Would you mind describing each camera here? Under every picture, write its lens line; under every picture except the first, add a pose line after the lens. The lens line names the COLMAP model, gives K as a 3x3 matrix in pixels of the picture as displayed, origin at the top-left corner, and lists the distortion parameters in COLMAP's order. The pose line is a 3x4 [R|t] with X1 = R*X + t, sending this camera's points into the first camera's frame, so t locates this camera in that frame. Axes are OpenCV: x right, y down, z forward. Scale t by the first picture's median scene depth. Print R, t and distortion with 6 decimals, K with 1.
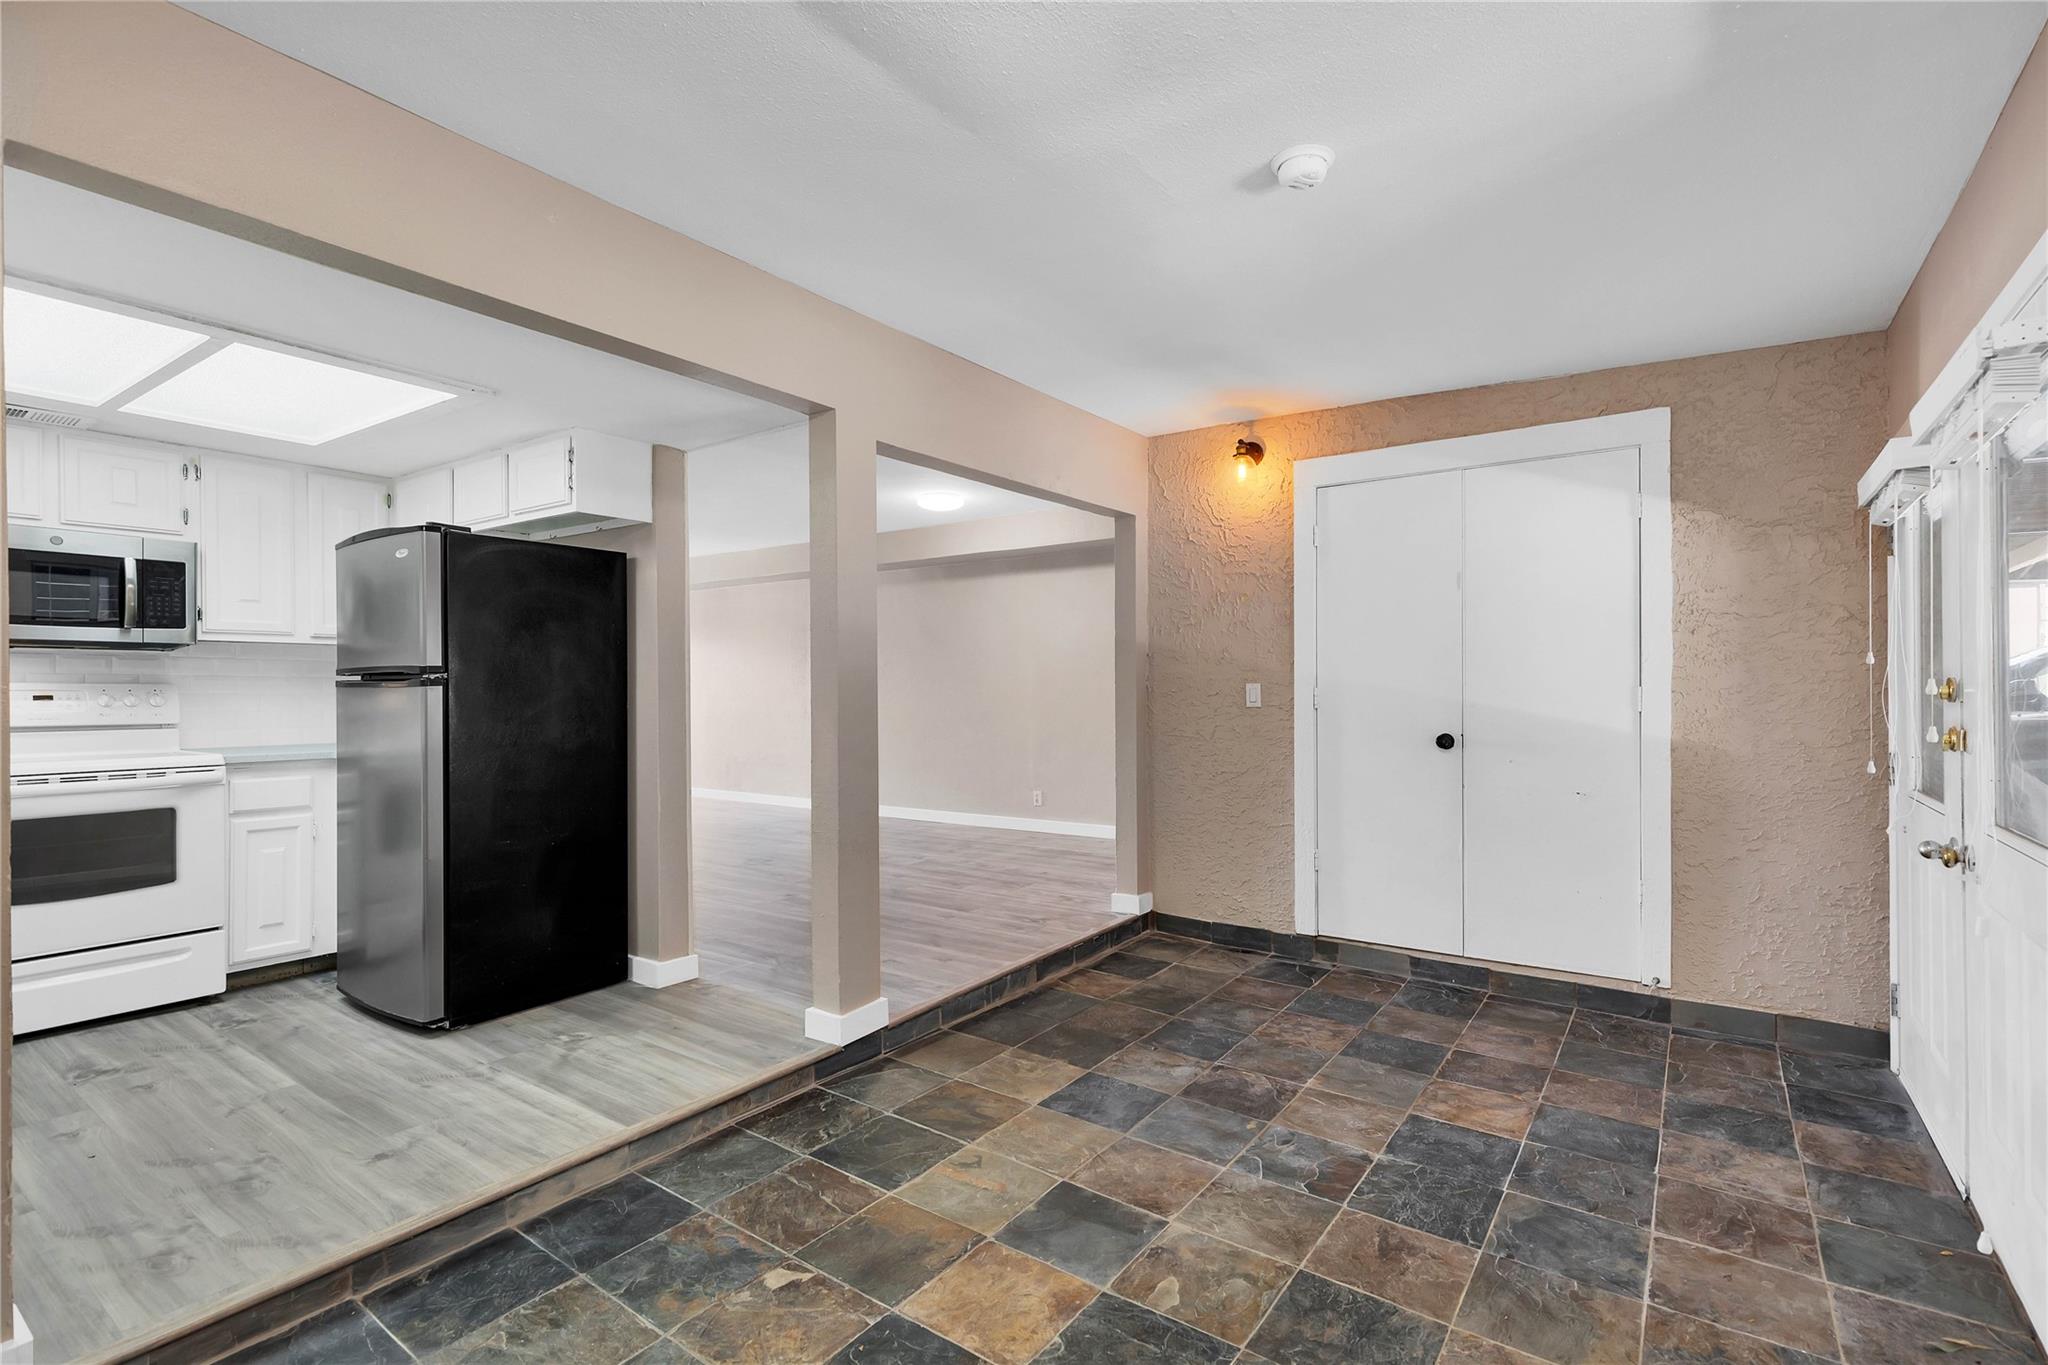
lens RADIAL K [[928.0, 0, 1013.4], [0, 928.0, 678.6], [0, 0, 1]] dist [0.007642, -0.001445]
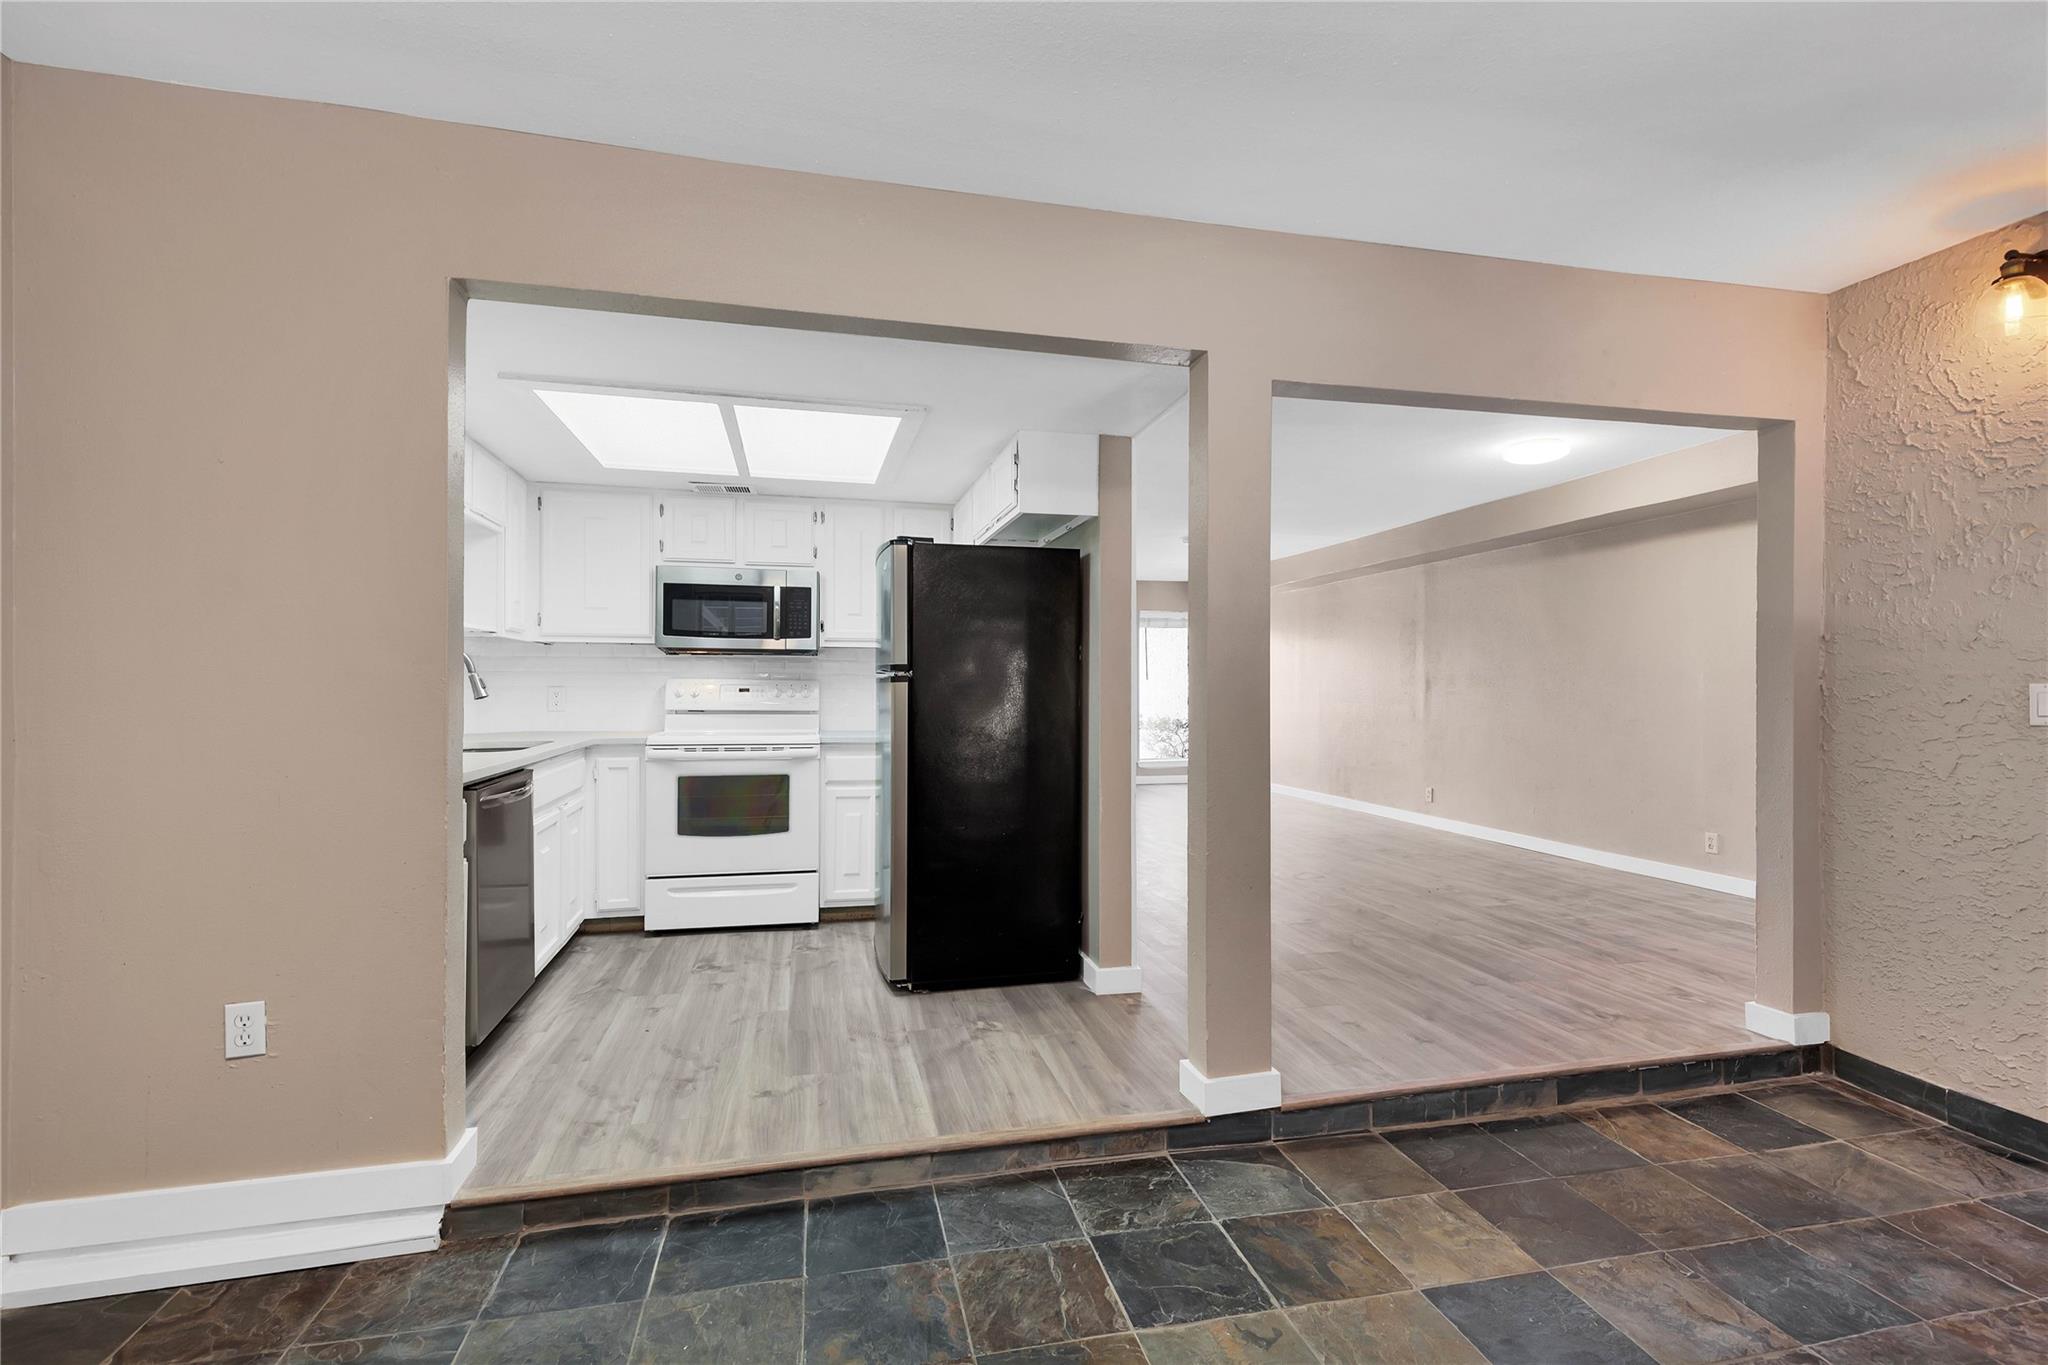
lens RADIAL K [[928.0, 0, 1031.4], [0, 928.0, 680.8], [0, 0, 1]] dist [0.007642, -0.001445]
pose [[0.761762, 0.002031, -0.647854, 0.230691], [-0.000117, 0.999995, 0.002998, 0.003090], [0.647857, -0.002208, 0.761759, 0.261282]]
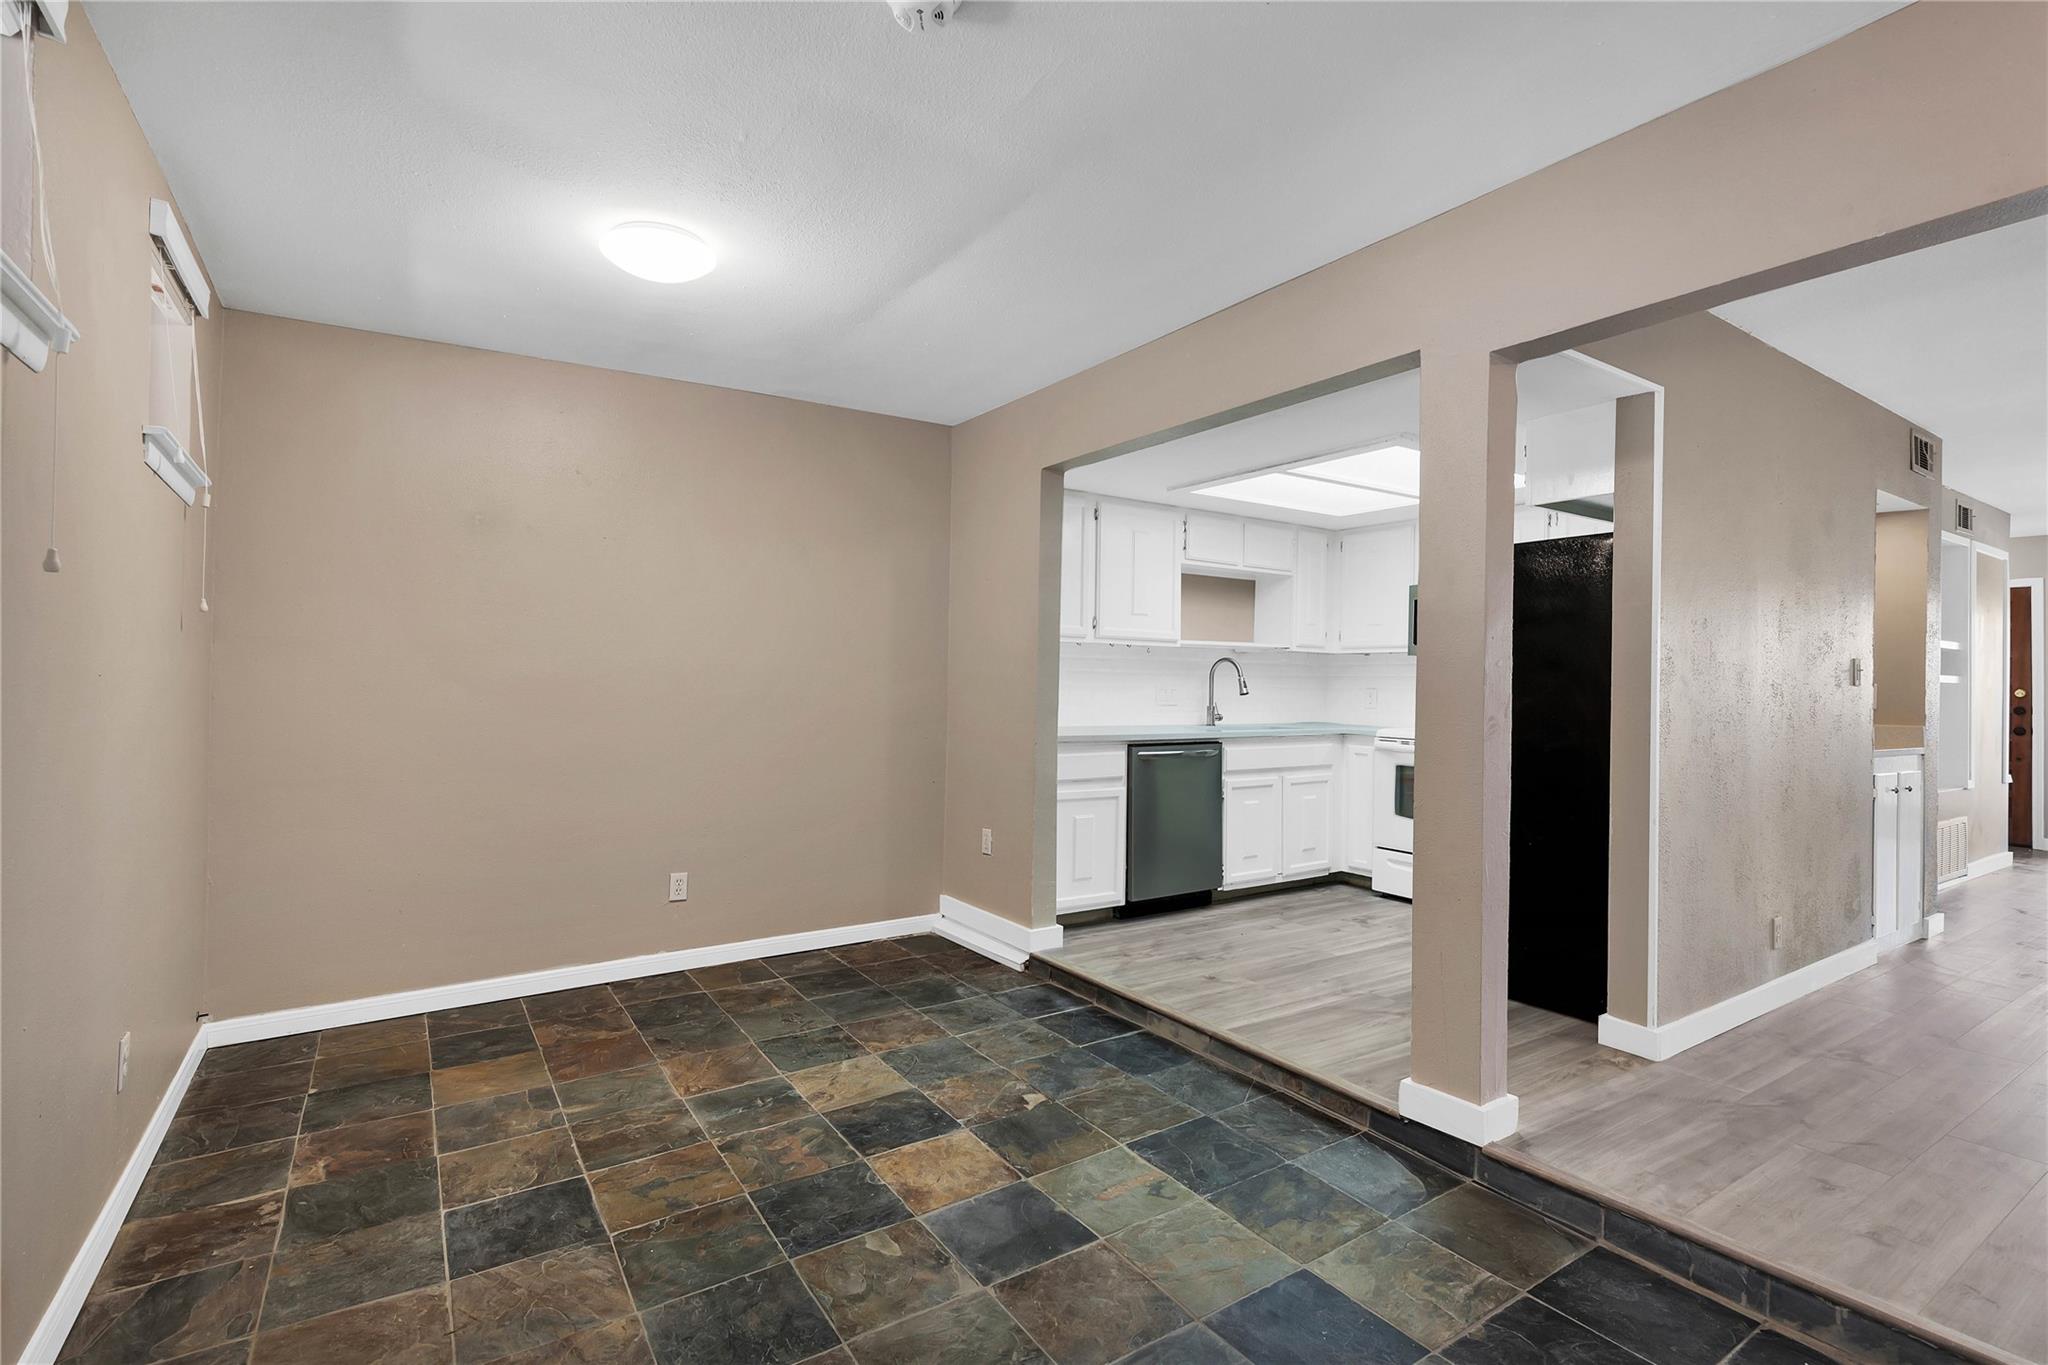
lens RADIAL K [[928.0, 0, 1024.3], [0, 928.0, 670.6], [0, 0, 1]] dist [0.007642, -0.001445]
pose [[-0.345250, -0.020978, -0.938276, 0.697899], [-0.003395, 0.999772, -0.021104, 0.020900], [0.938505, -0.004101, -0.345242, 0.952777]]
